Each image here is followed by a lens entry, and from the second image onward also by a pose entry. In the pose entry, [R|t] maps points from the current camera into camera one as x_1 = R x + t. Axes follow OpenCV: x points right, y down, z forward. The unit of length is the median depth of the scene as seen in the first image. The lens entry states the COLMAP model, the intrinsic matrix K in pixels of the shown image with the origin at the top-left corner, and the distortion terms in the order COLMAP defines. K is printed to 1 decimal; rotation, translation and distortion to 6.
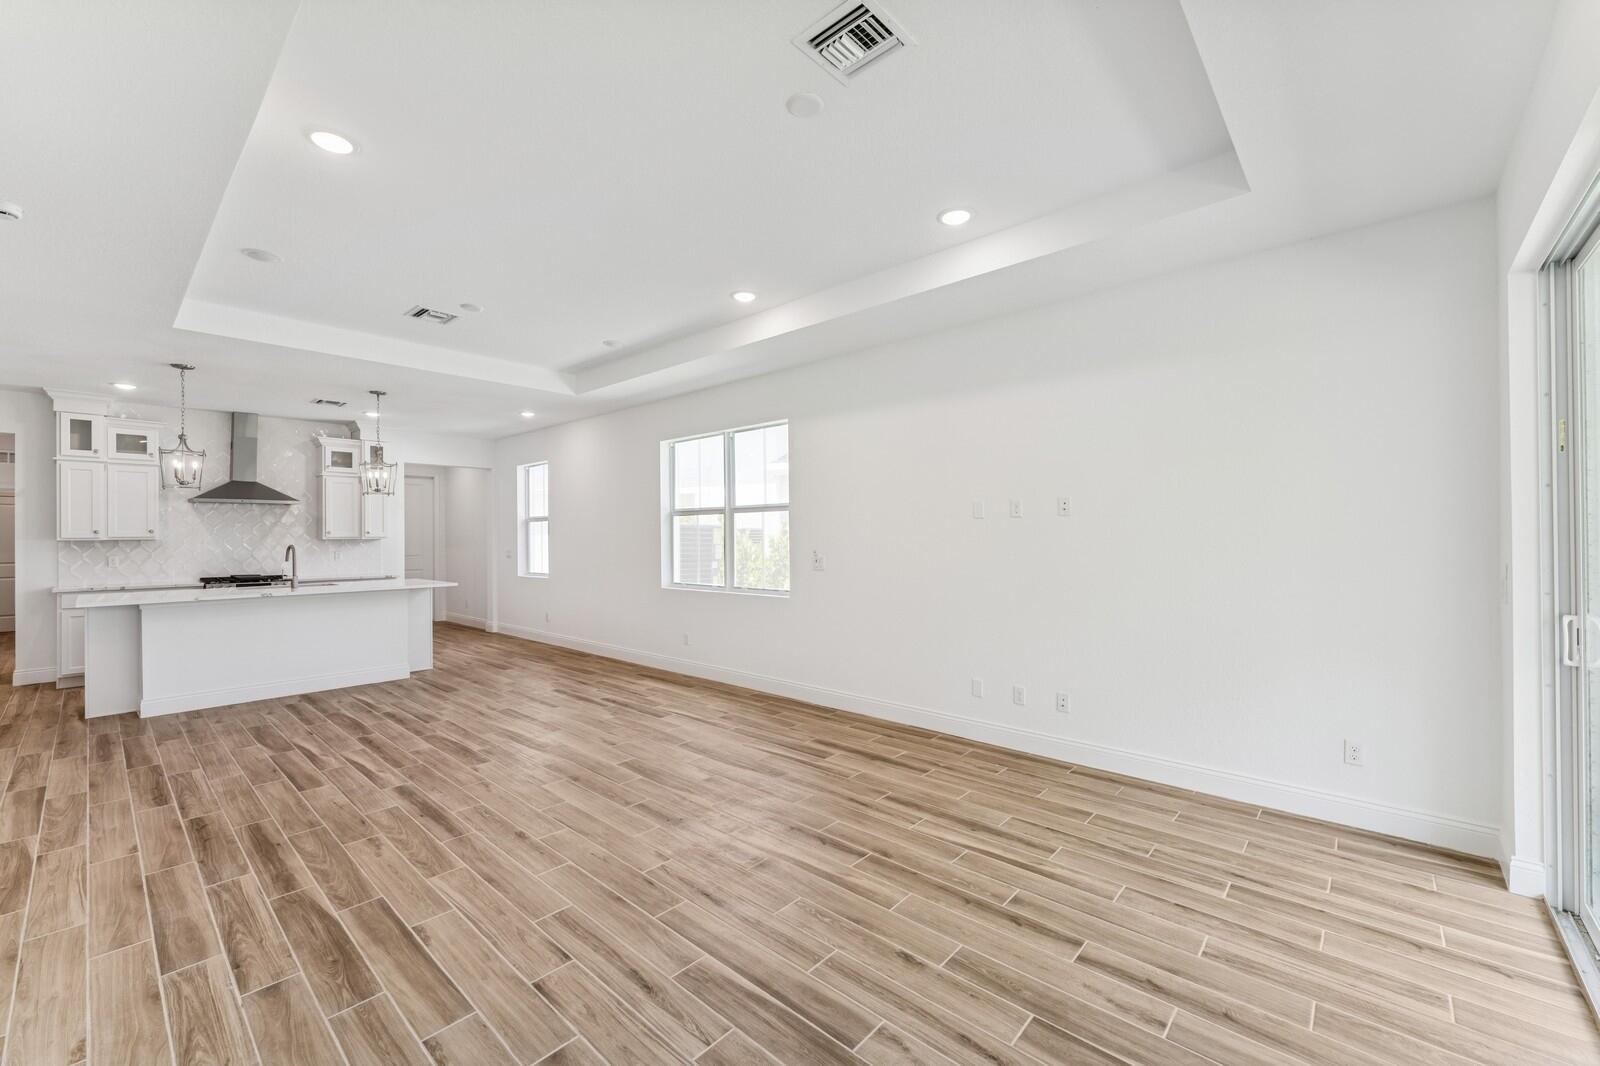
lens RADIAL K [[641.8, 0, 797.2], [0, 641.8, 533.1], [0, 0, 1]] dist [0.001371, -0.000508]
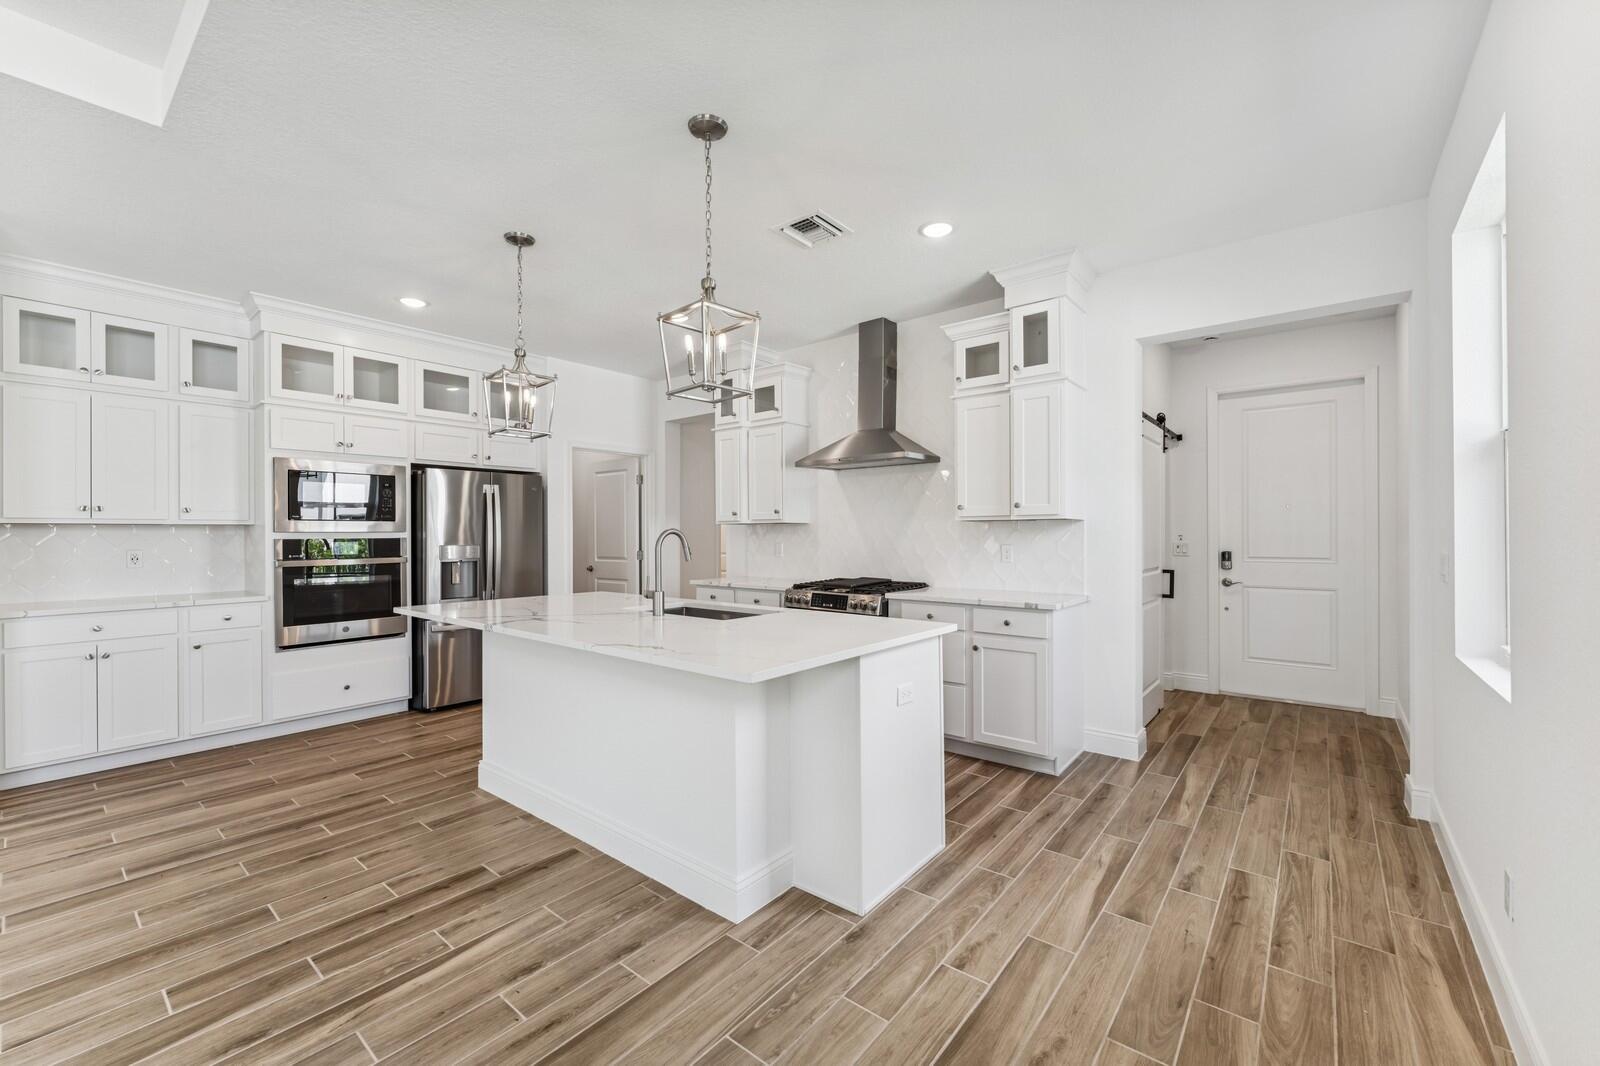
lens RADIAL K [[641.8, 0, 797.2], [0, 641.8, 533.1], [0, 0, 1]] dist [0.001371, -0.000508]
pose [[0.050440, 0.005840, -0.998710, -0.379560], [0.009651, 0.999933, 0.006335, 0.026271], [0.998680, -0.009958, 0.050380, 1.454883]]
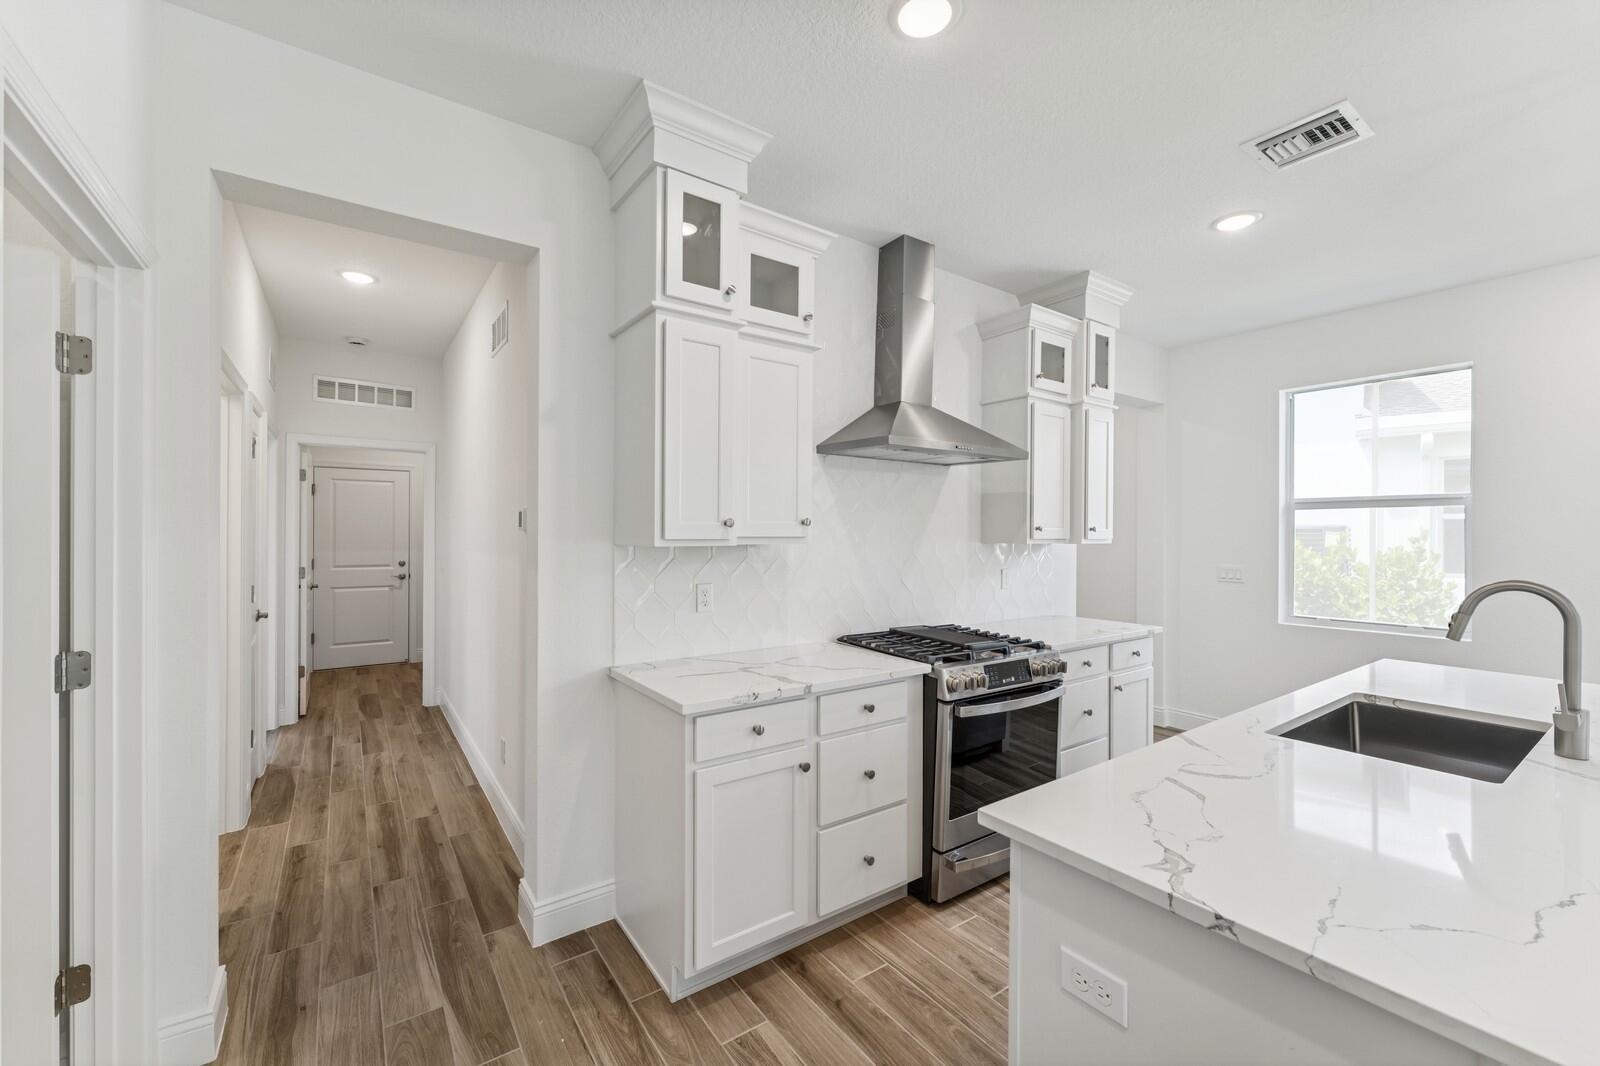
lens RADIAL K [[641.8, 0, 797.2], [0, 641.8, 533.1], [0, 0, 1]] dist [0.001371, -0.000508]
pose [[0.975553, 0.013594, -0.219345, -1.369297], [-0.011919, 0.999889, 0.008958, 0.000738], [0.219442, -0.006124, 0.975606, 0.933603]]
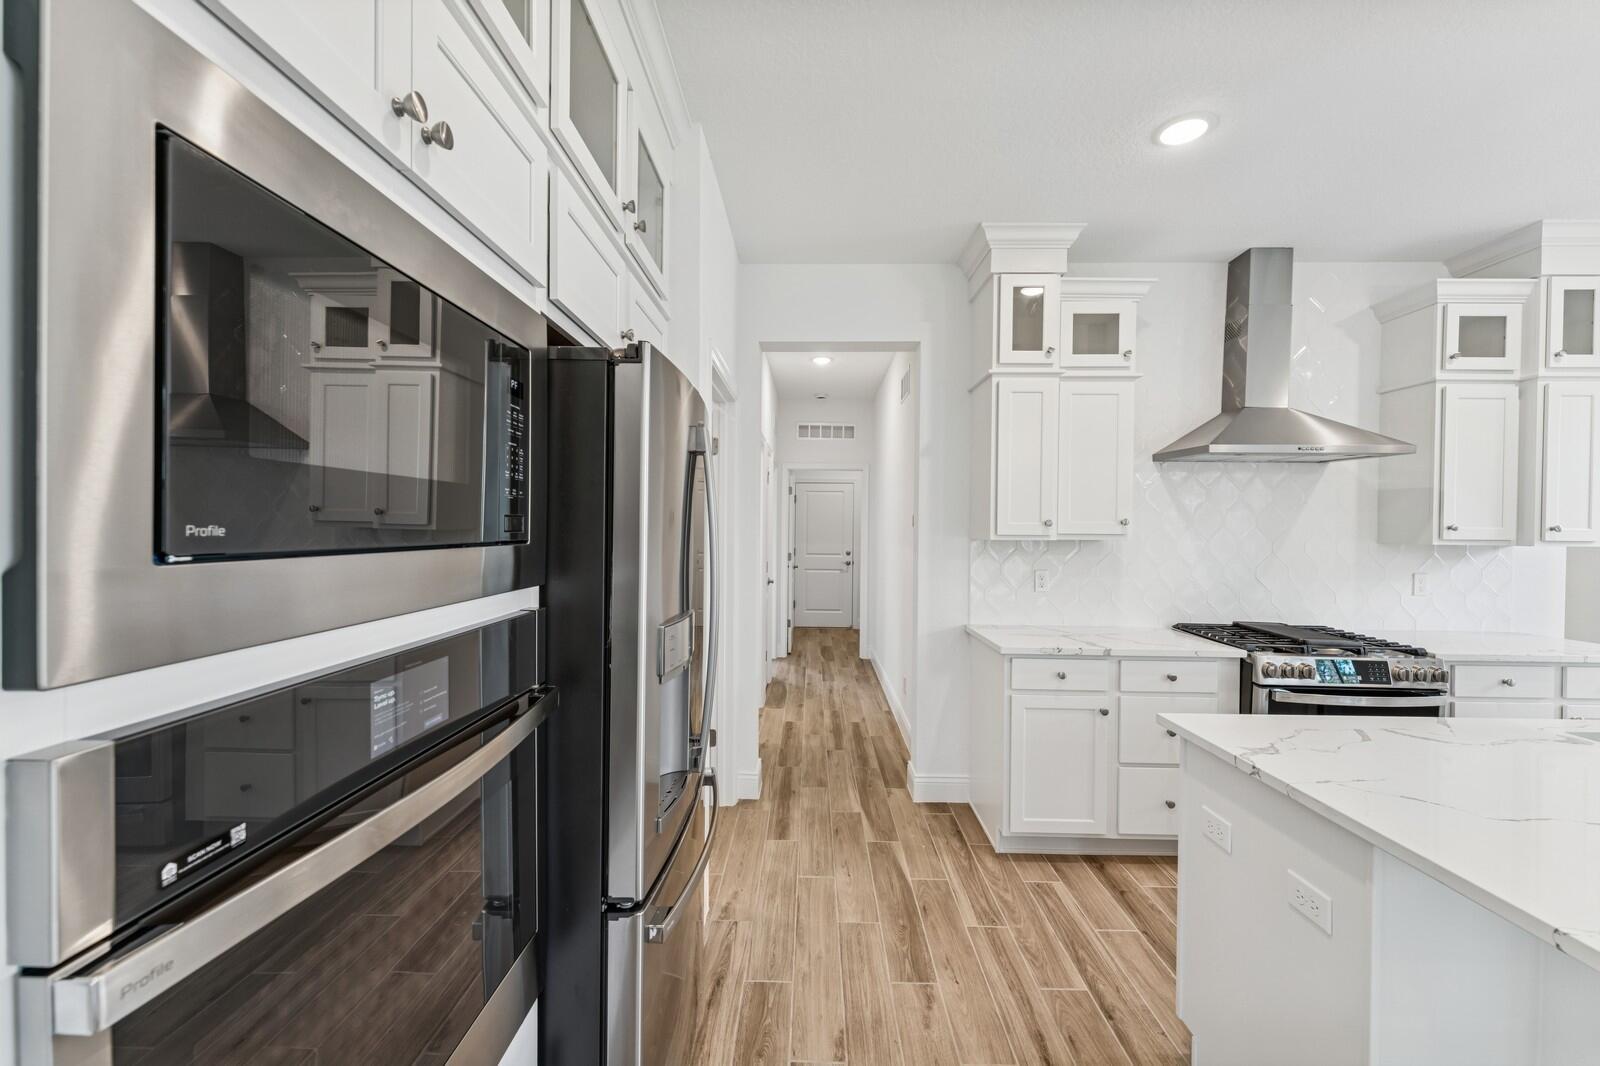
lens RADIAL K [[641.8, 0, 797.2], [0, 641.8, 533.1], [0, 0, 1]] dist [0.001371, -0.000508]
pose [[0.653149, 0.020837, -0.756943, -1.197418], [-0.009786, 0.999770, 0.019077, -0.001911], [0.757166, -0.005053, 0.653203, 0.775470]]
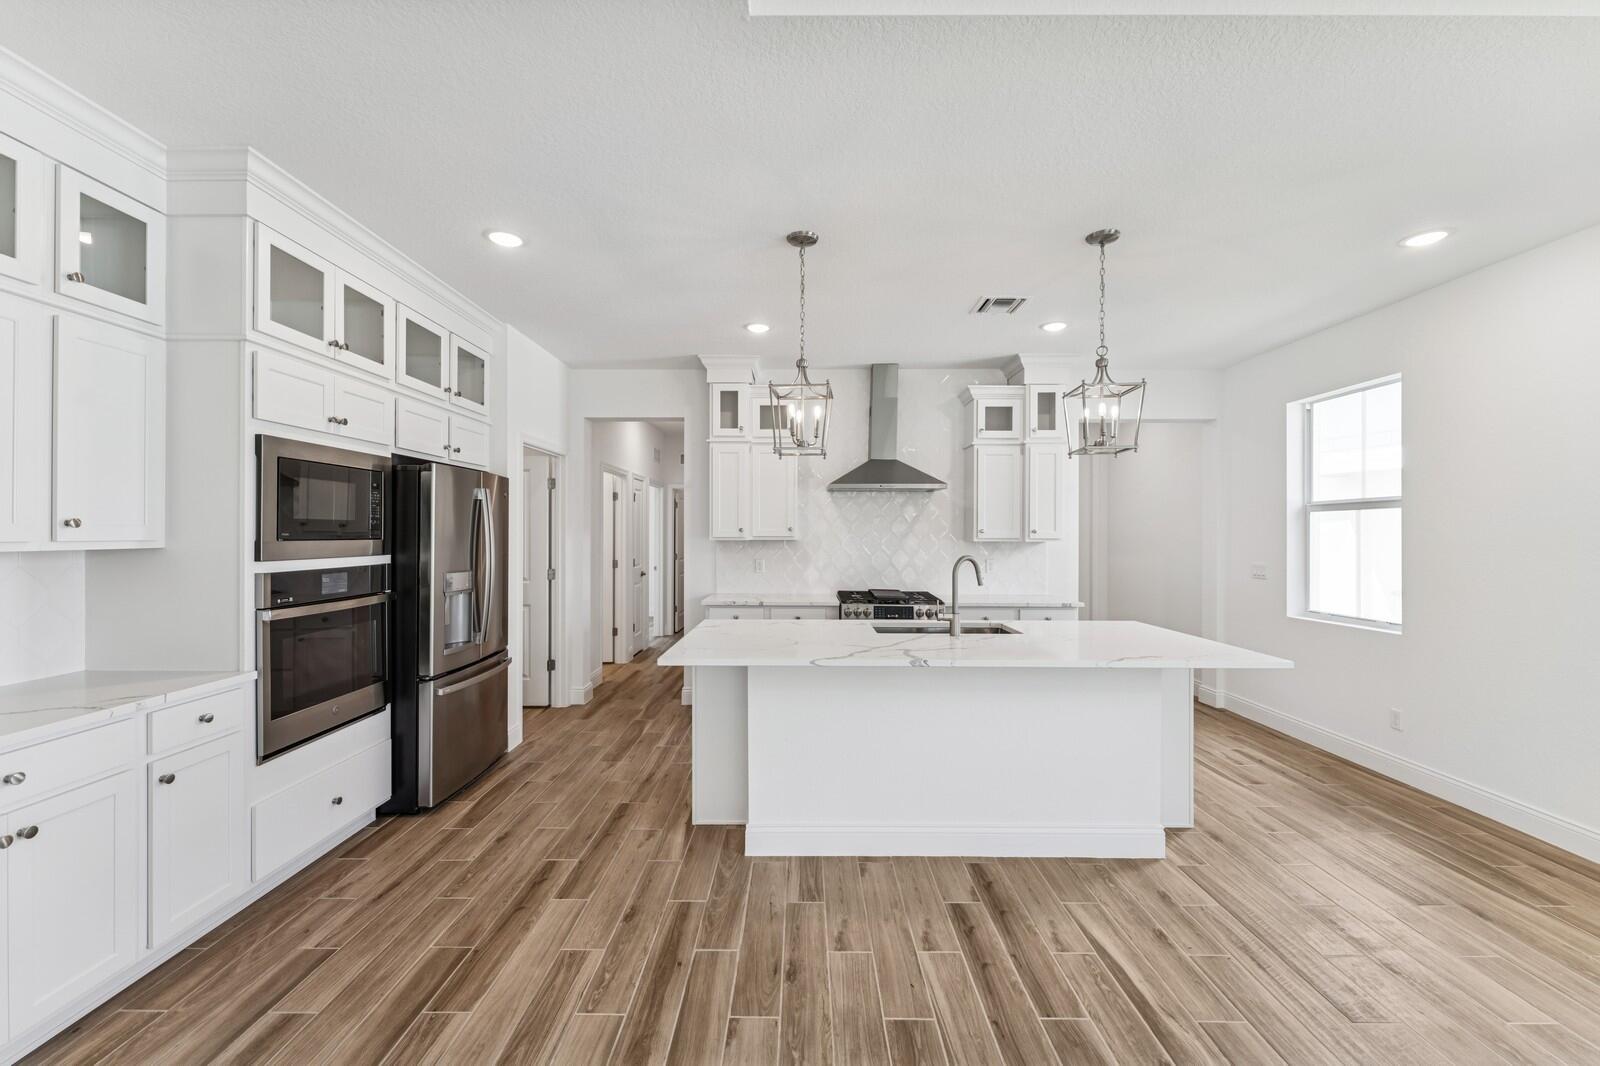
lens RADIAL K [[641.8, 0, 797.2], [0, 641.8, 533.1], [0, 0, 1]] dist [0.001371, -0.000508]
pose [[0.665945, 0.008201, -0.745956, -0.631231], [-0.003177, 0.999962, 0.008157, -0.006164], [0.745994, -0.003062, 0.665946, 0.730148]]
